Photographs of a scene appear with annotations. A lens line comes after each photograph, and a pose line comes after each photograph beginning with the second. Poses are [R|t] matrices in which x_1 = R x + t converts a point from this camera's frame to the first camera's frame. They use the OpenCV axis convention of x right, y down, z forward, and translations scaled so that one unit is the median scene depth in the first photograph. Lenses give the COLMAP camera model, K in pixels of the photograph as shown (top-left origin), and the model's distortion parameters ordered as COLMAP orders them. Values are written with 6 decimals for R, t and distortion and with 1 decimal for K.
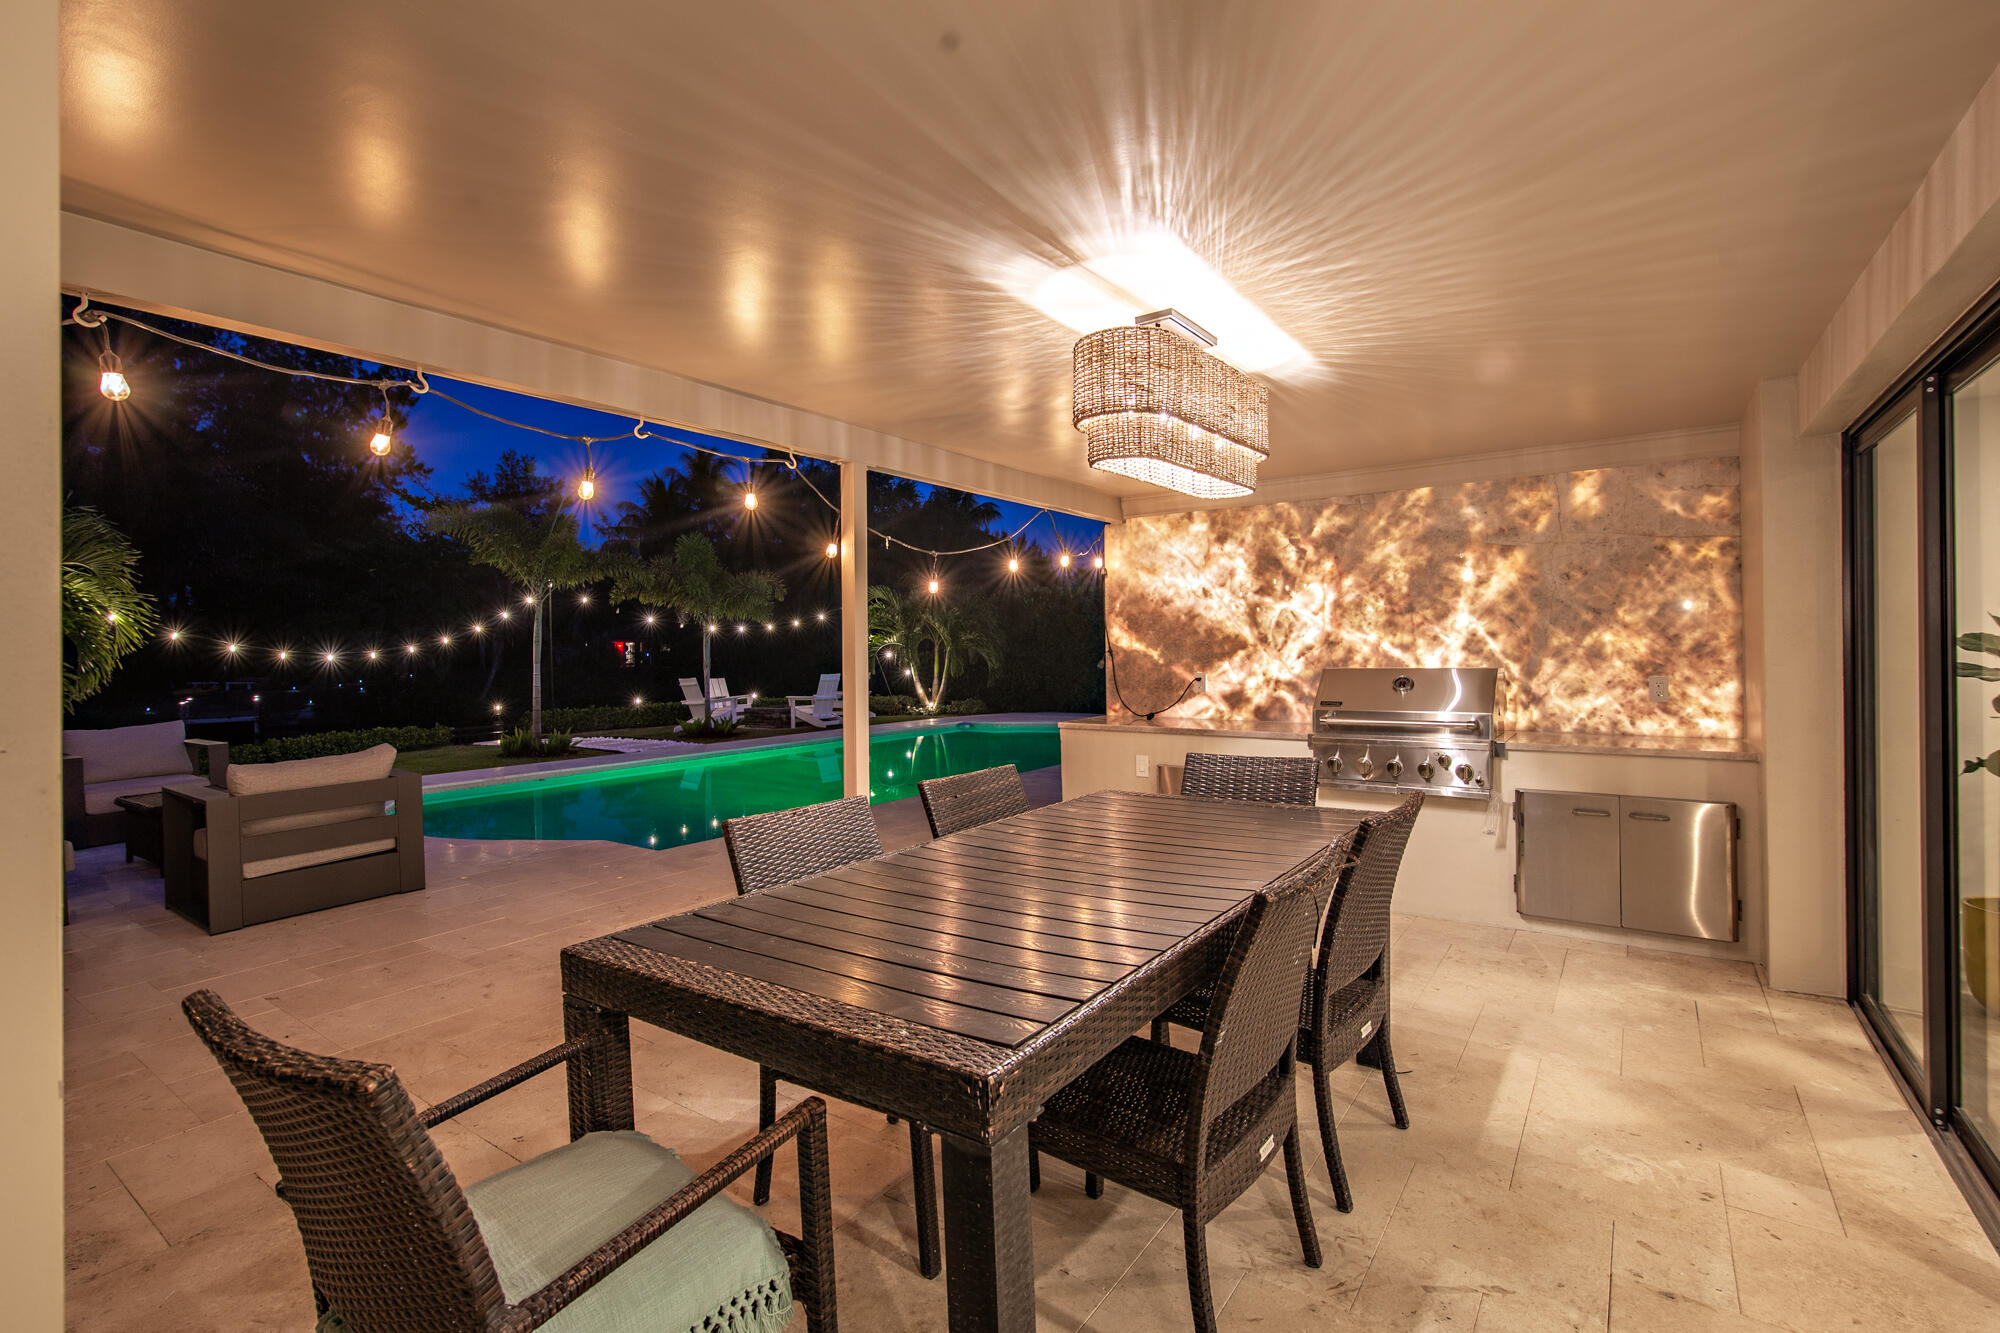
lens RADIAL K [[928.0, 0, 1002.4], [0, 928.0, 662.3], [0, 0, 1]] dist [-0.009281, -0.000162]
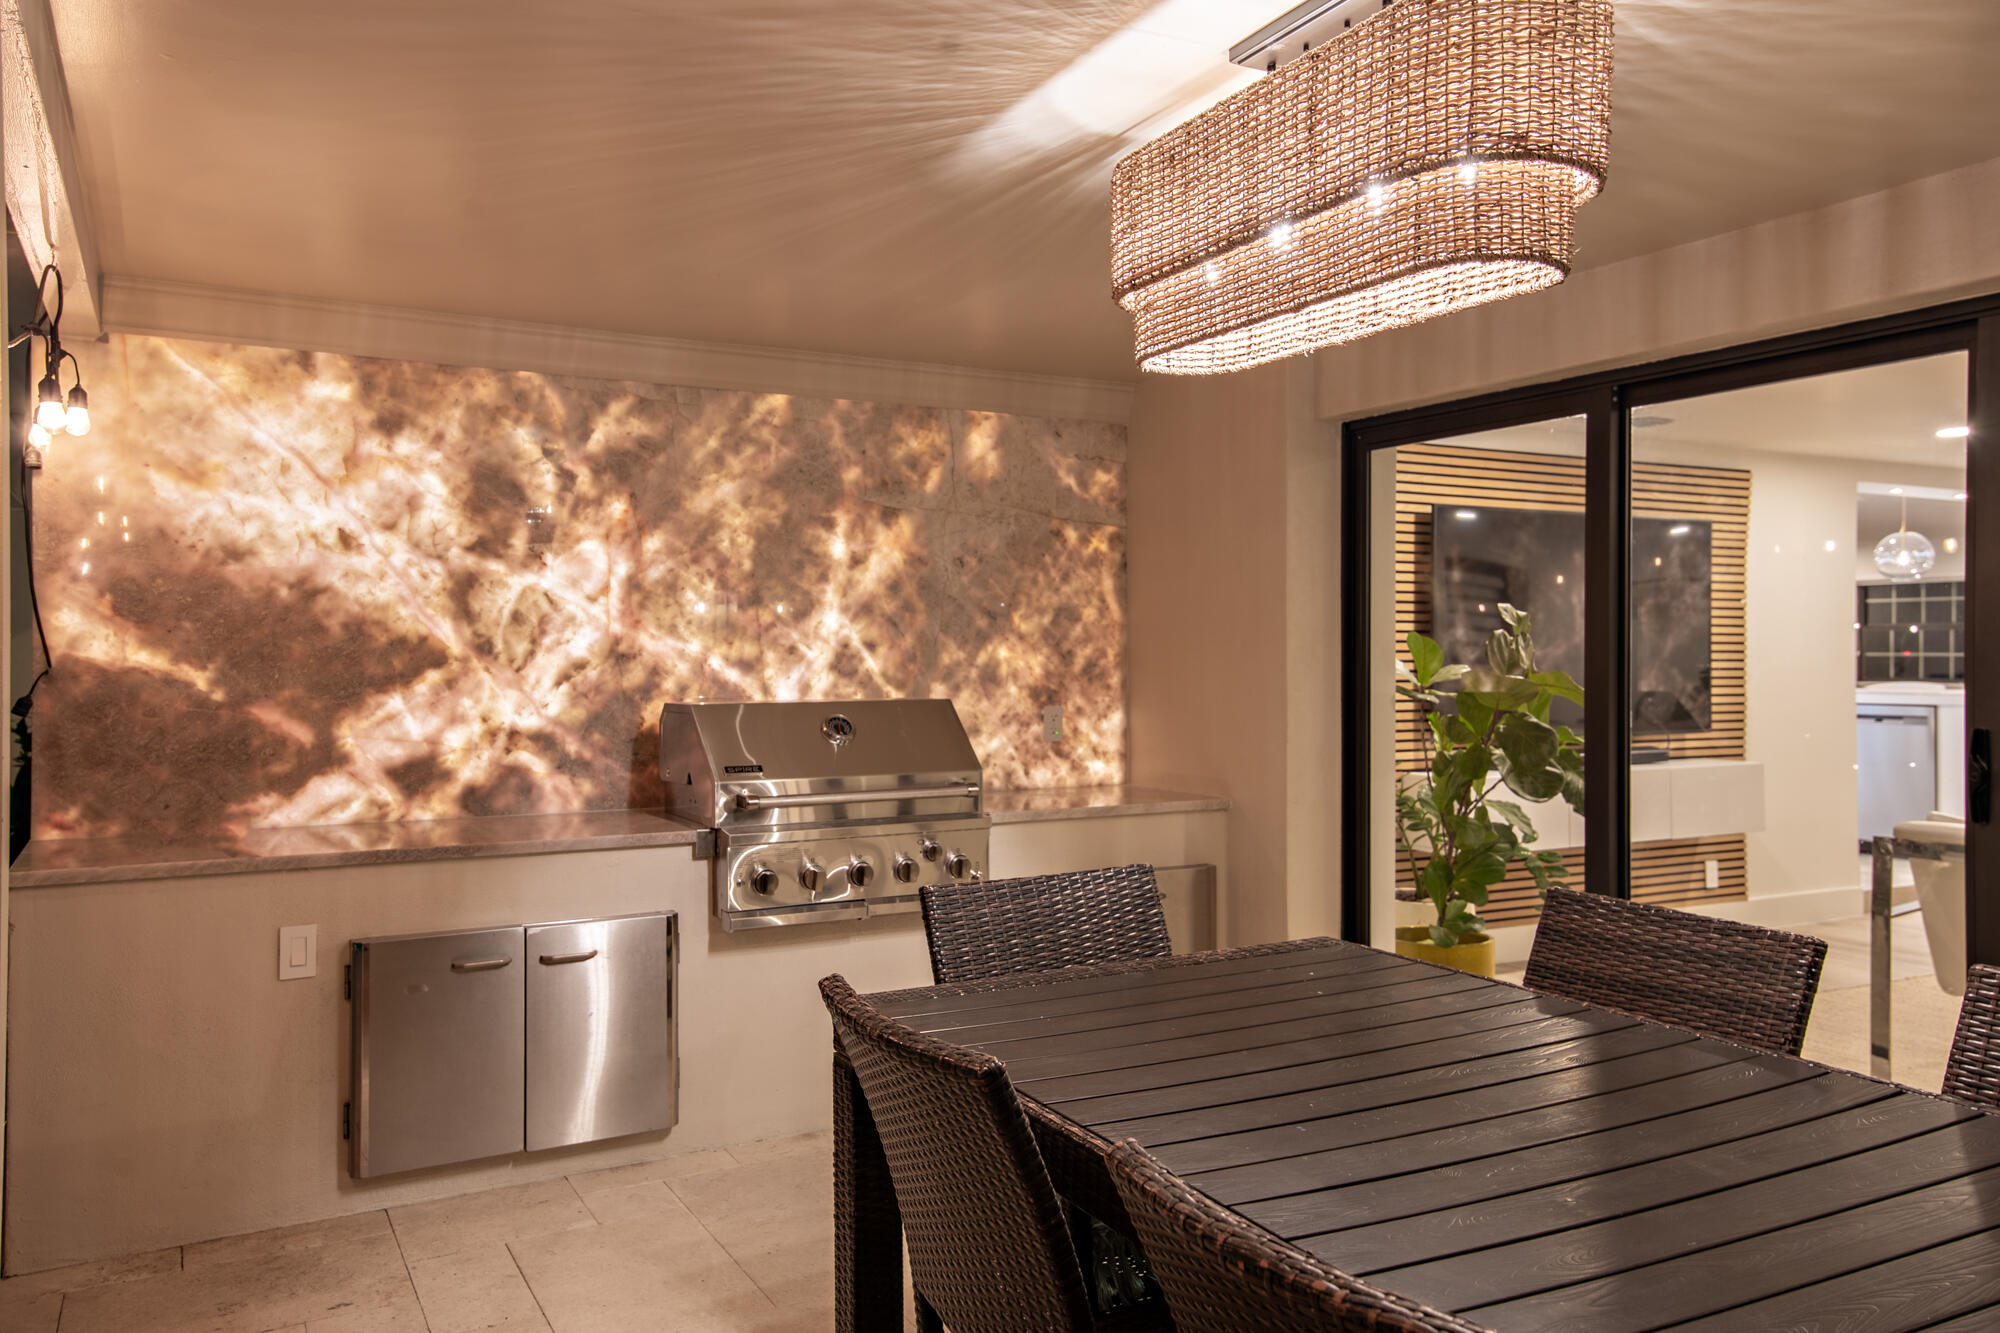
lens RADIAL K [[1496.8, 0, 1002.1], [0, 1496.8, 662.3], [0, 0, 1]] dist [0.039693, 0.003927]
pose [[0.425498, 0.007602, 0.904927, -0.333263], [0.009266, 0.999876, -0.012756, -0.004723], [-0.904912, 0.013813, 0.425375, 0.452093]]
